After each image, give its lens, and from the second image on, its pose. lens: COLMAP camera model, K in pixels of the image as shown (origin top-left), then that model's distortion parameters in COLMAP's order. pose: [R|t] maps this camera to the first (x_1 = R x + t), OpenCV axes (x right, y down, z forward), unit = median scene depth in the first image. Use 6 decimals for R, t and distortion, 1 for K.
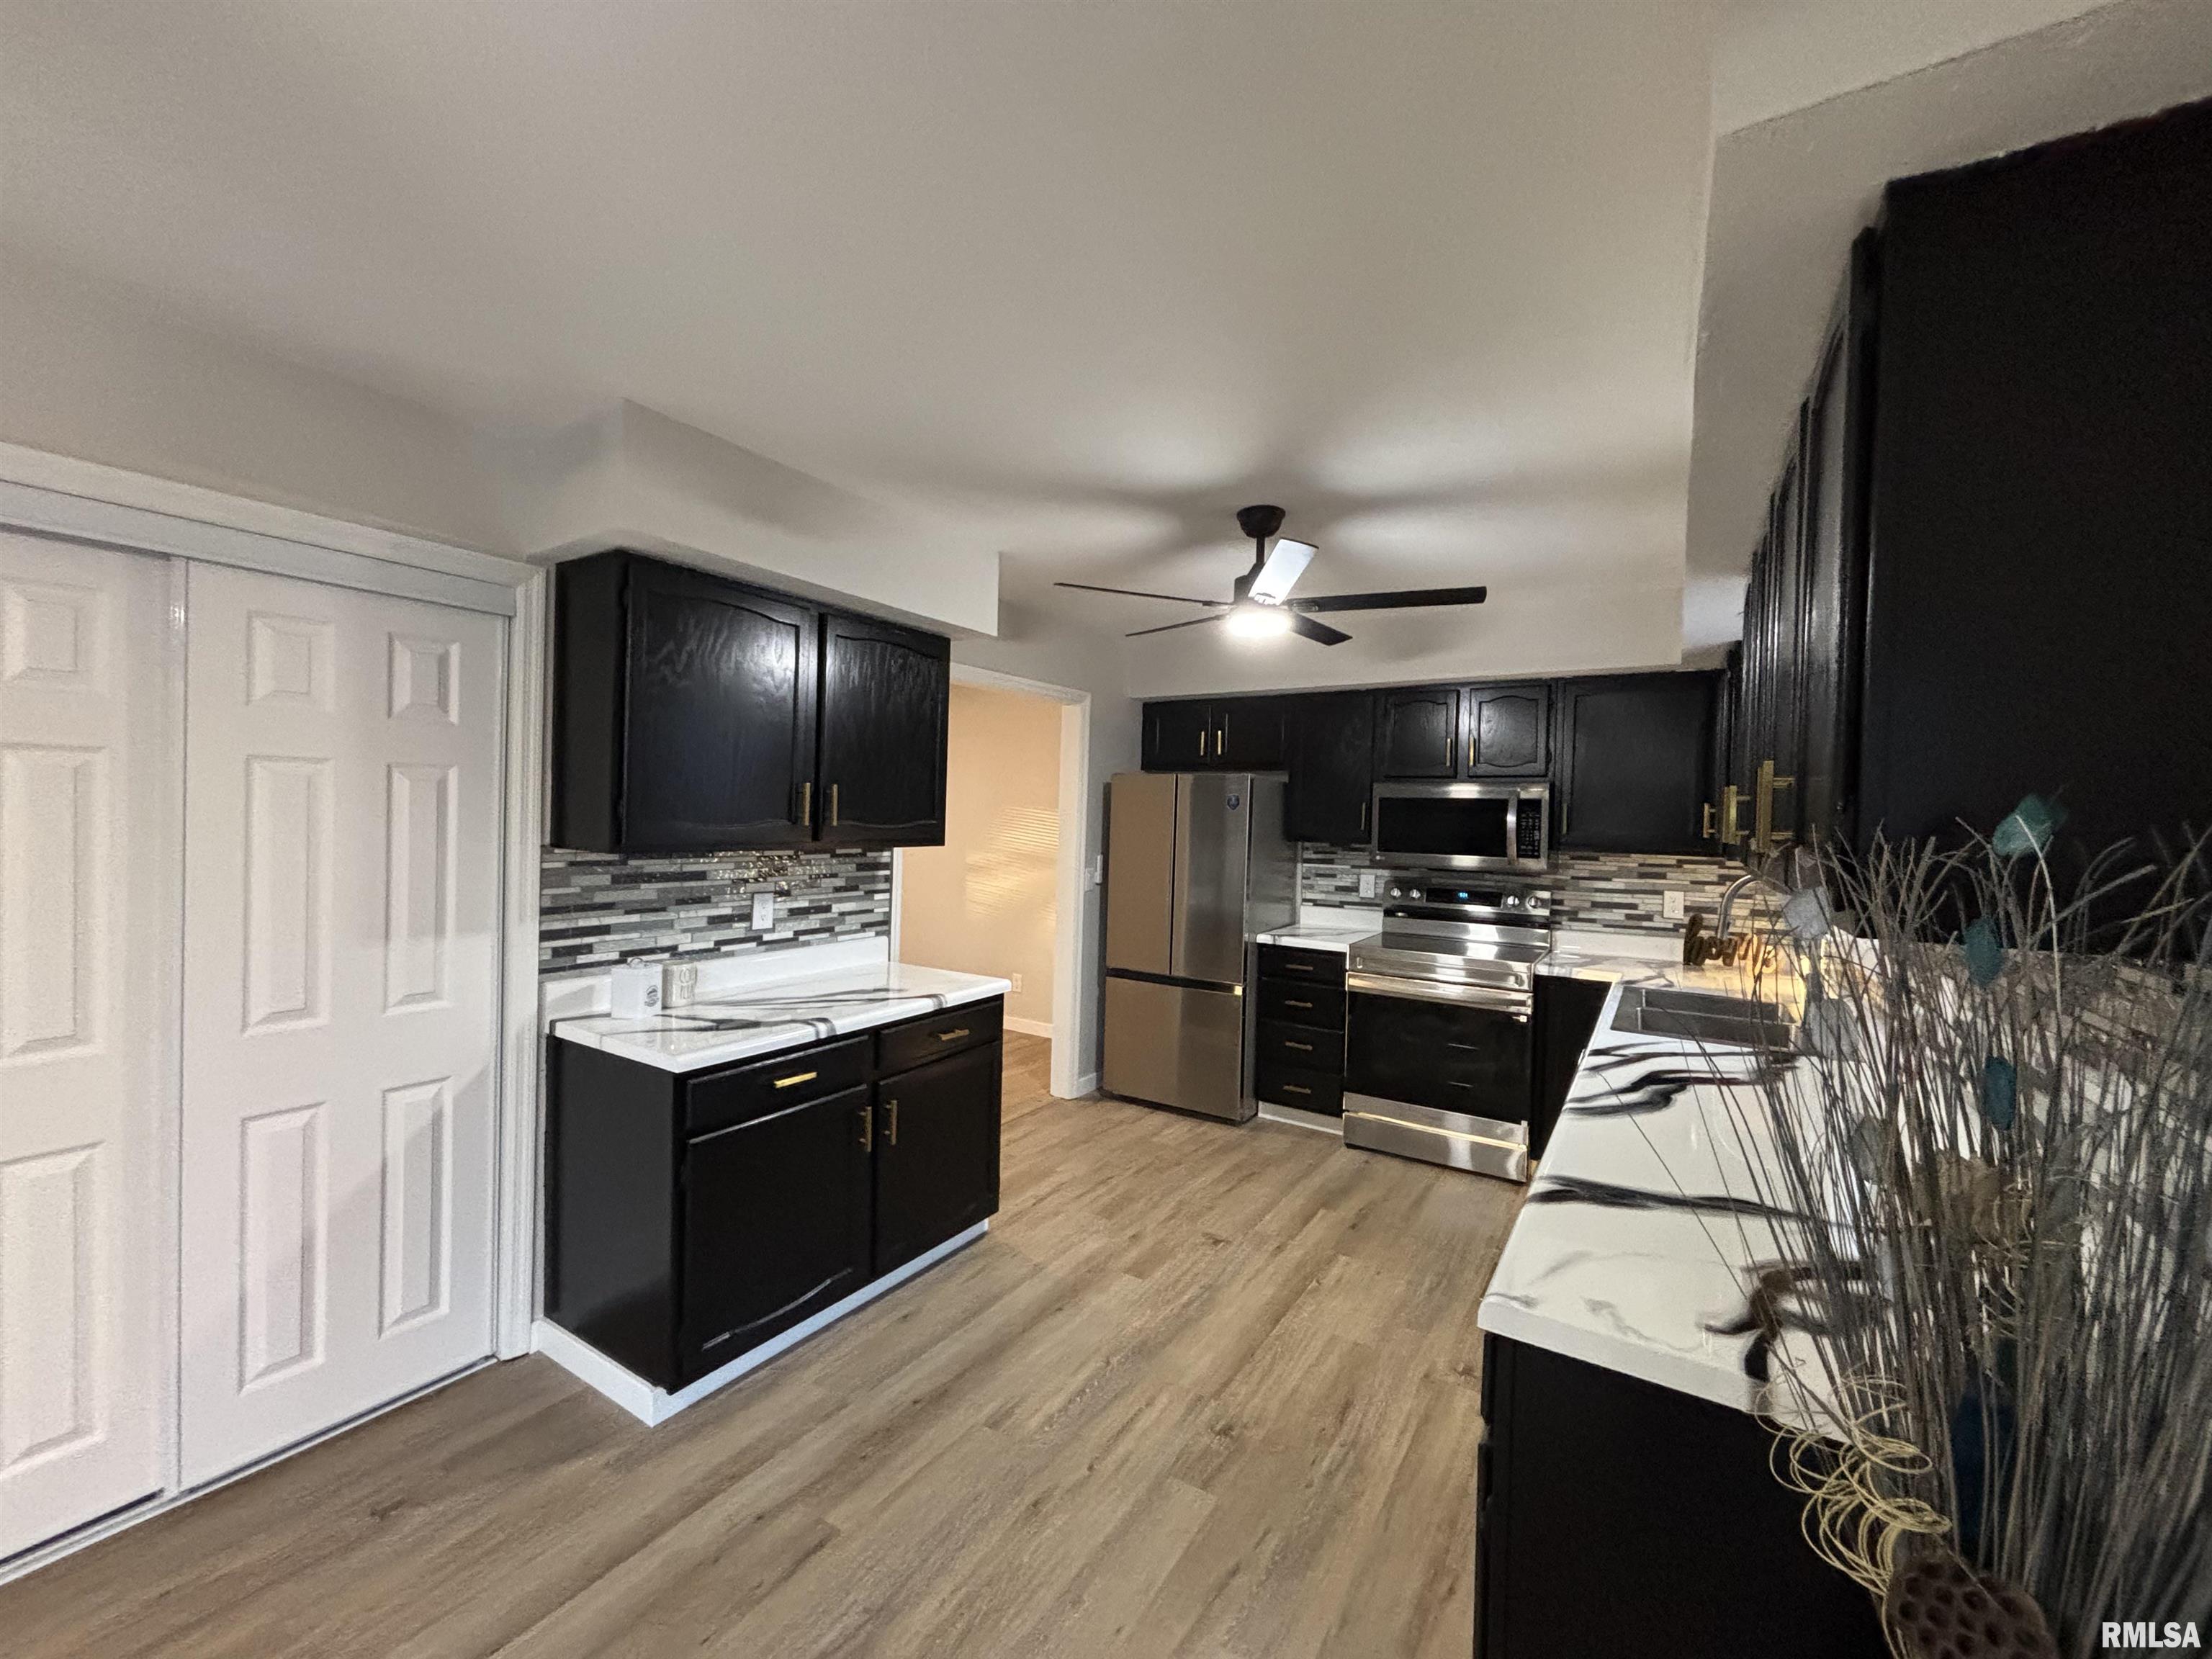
lens RADIAL K [[902.0, 0, 1099.2], [0, 902.0, 824.1], [0, 0, 1]] dist [-0.001491, -0.000040]
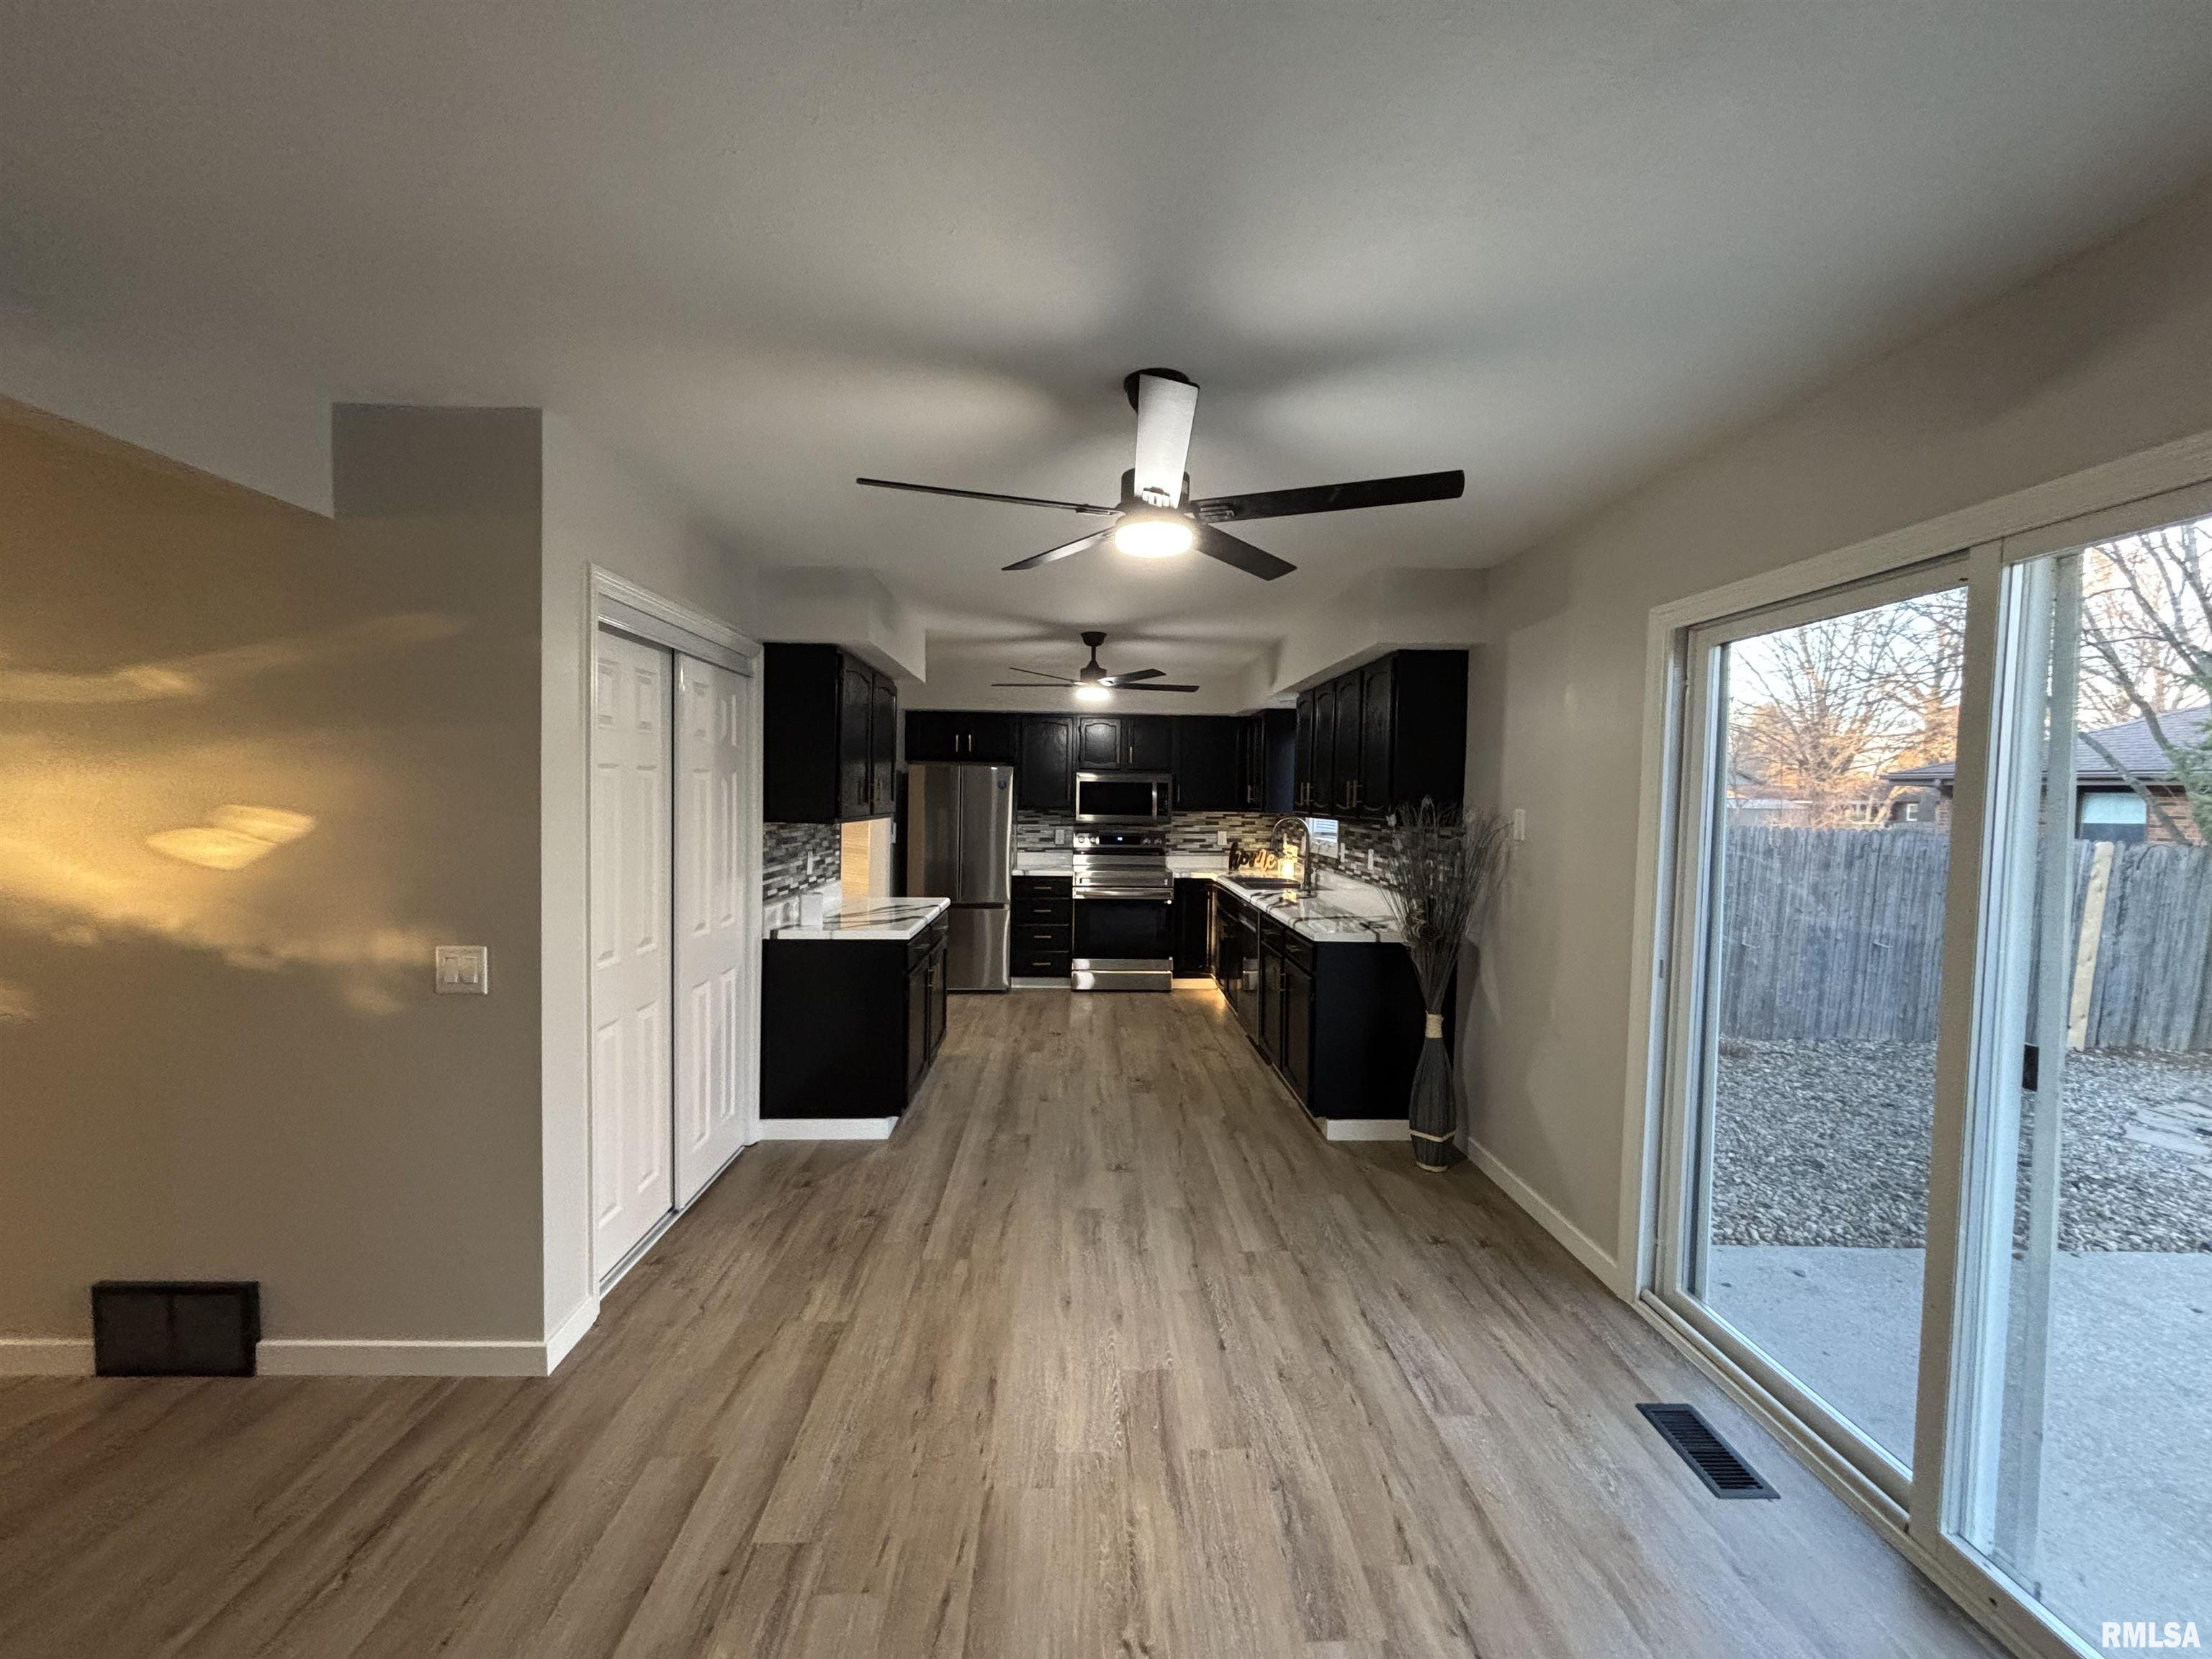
lens RADIAL K [[892.6, 0, 1100.3], [0, 892.6, 827.0], [0, 0, 1]] dist [-0.000435, -0.000092]
pose [[0.821336, -0.033365, 0.569468, -0.704705], [0.012778, 0.999114, 0.040107, -0.013641], [-0.570302, -0.025665, 0.821034, -0.430691]]
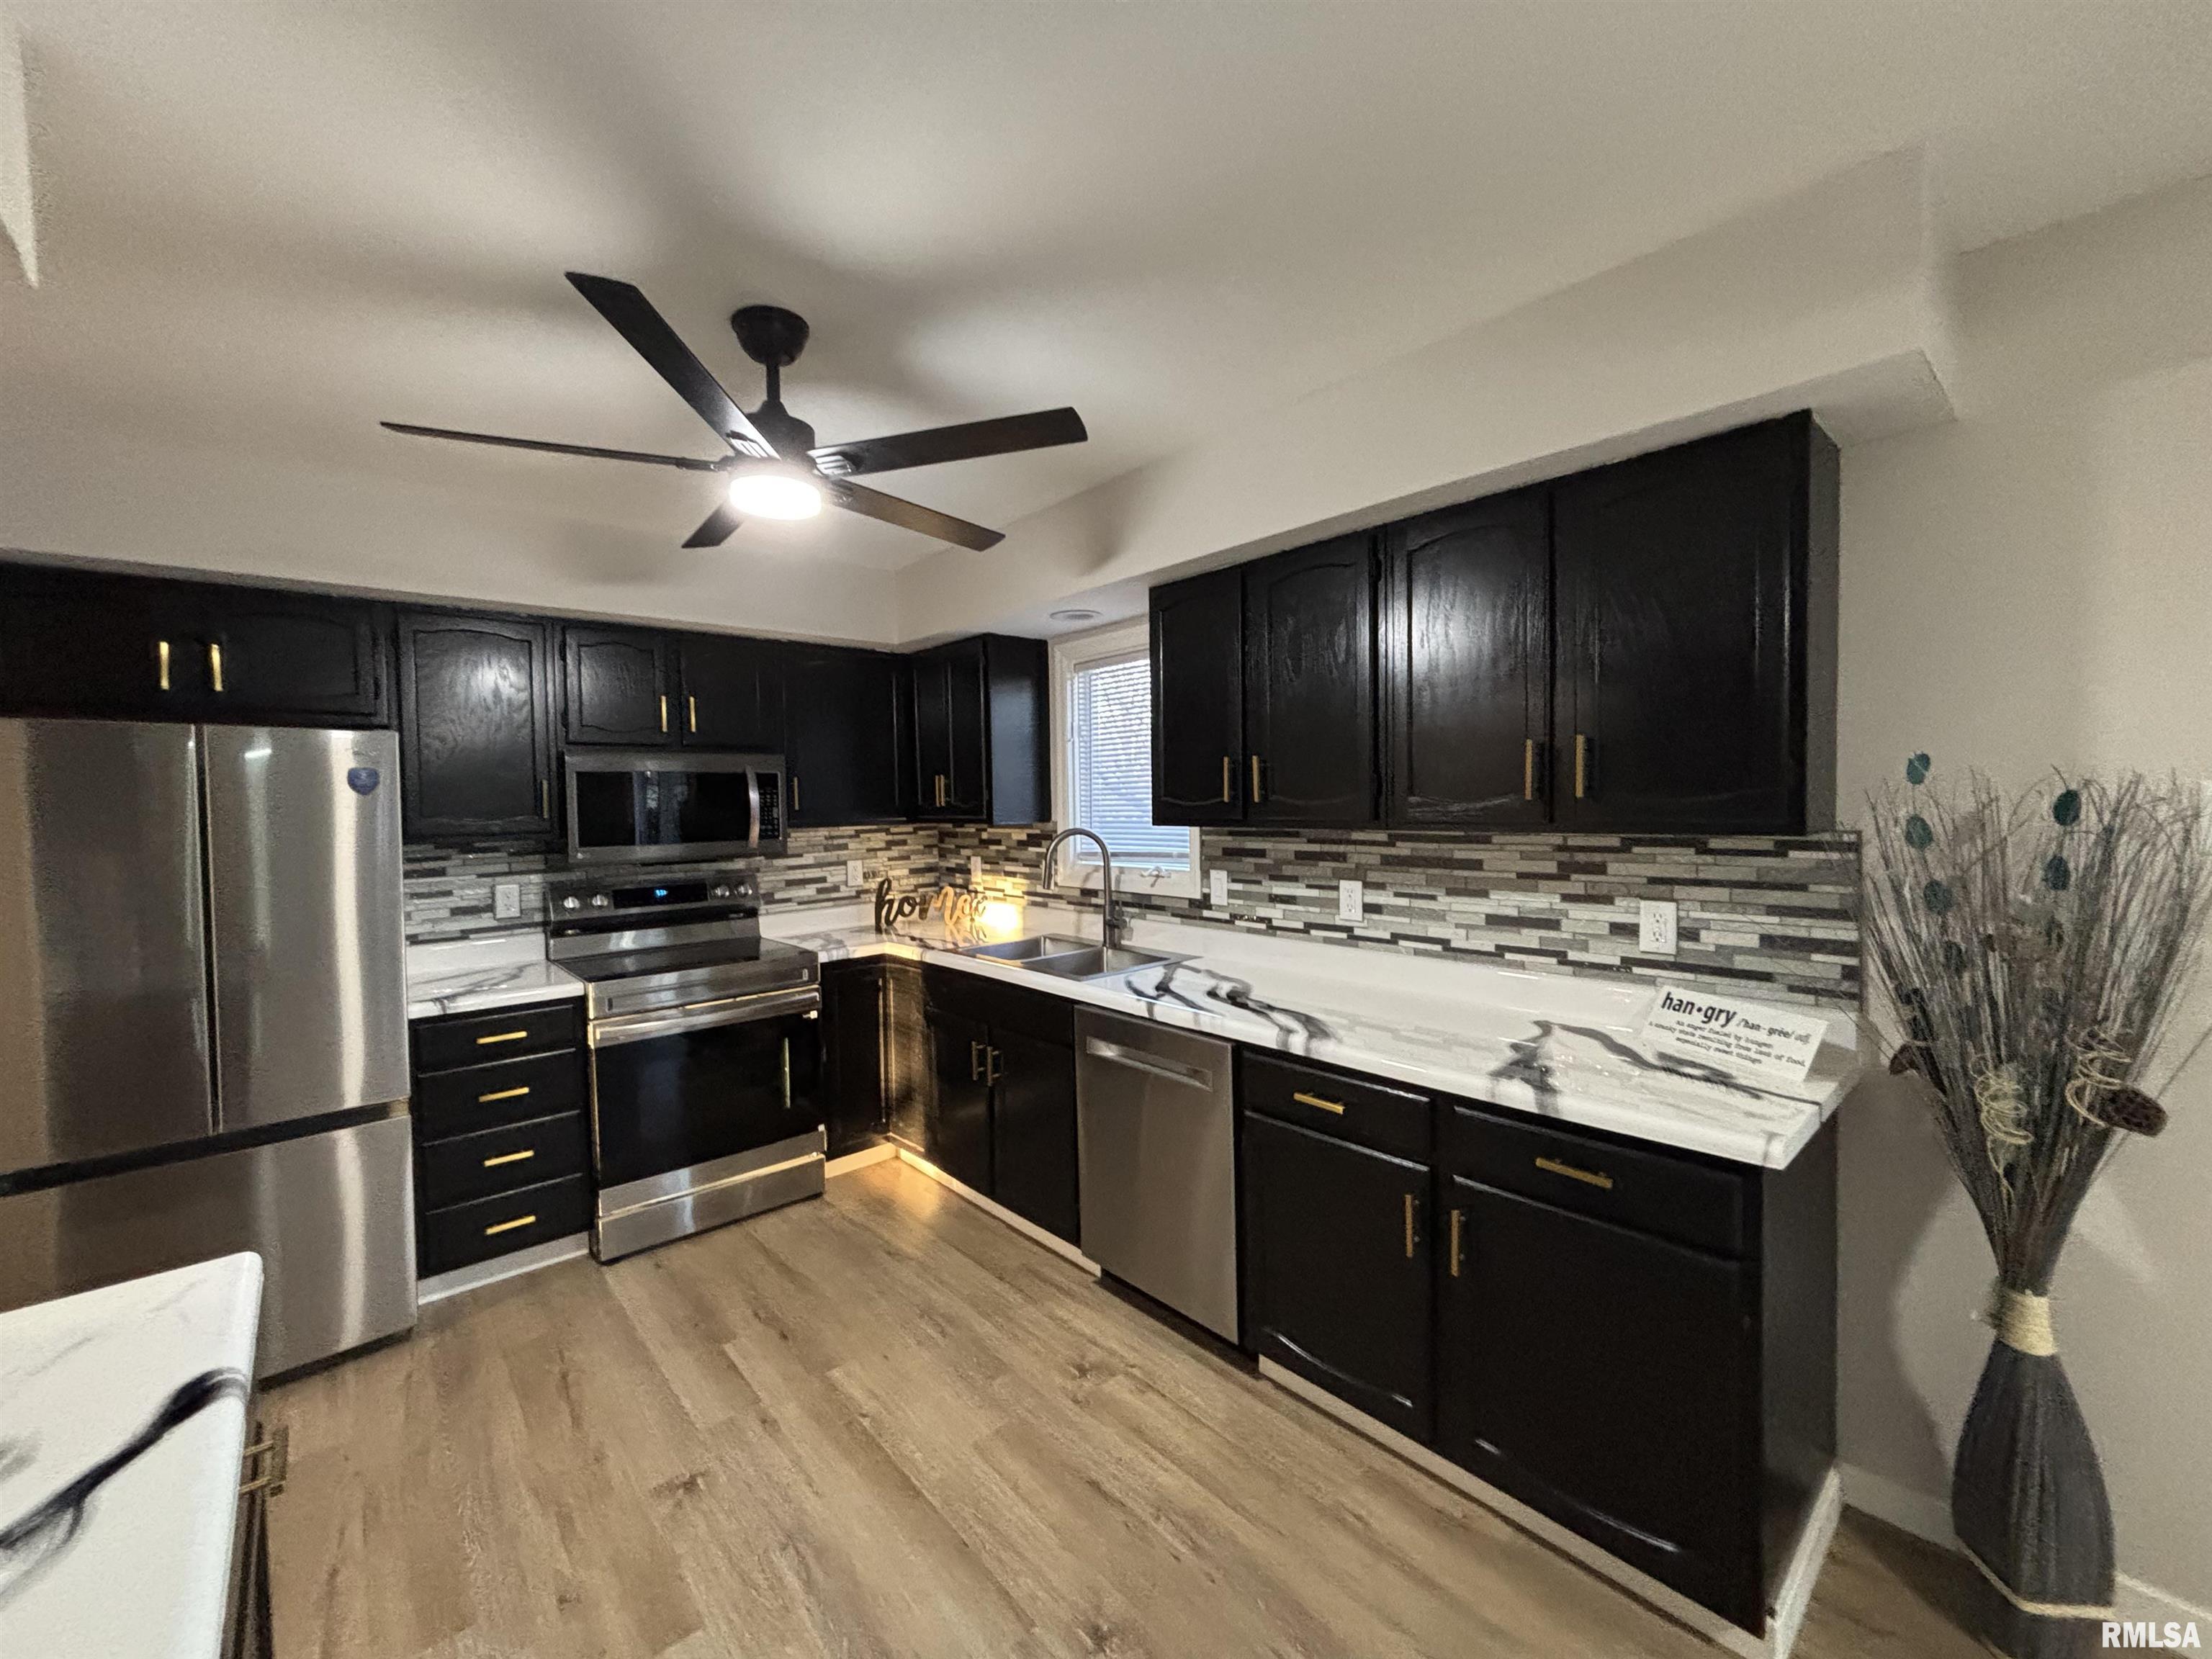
lens RADIAL K [[902.0, 0, 1099.2], [0, 902.0, 824.1], [0, 0, 1]] dist [-0.001491, -0.000040]
pose [[0.268859, -0.059559, 0.961336, -0.322427], [0.040262, 0.997909, 0.050565, -0.009810], [-0.962338, 0.025111, 0.270695, 0.489724]]
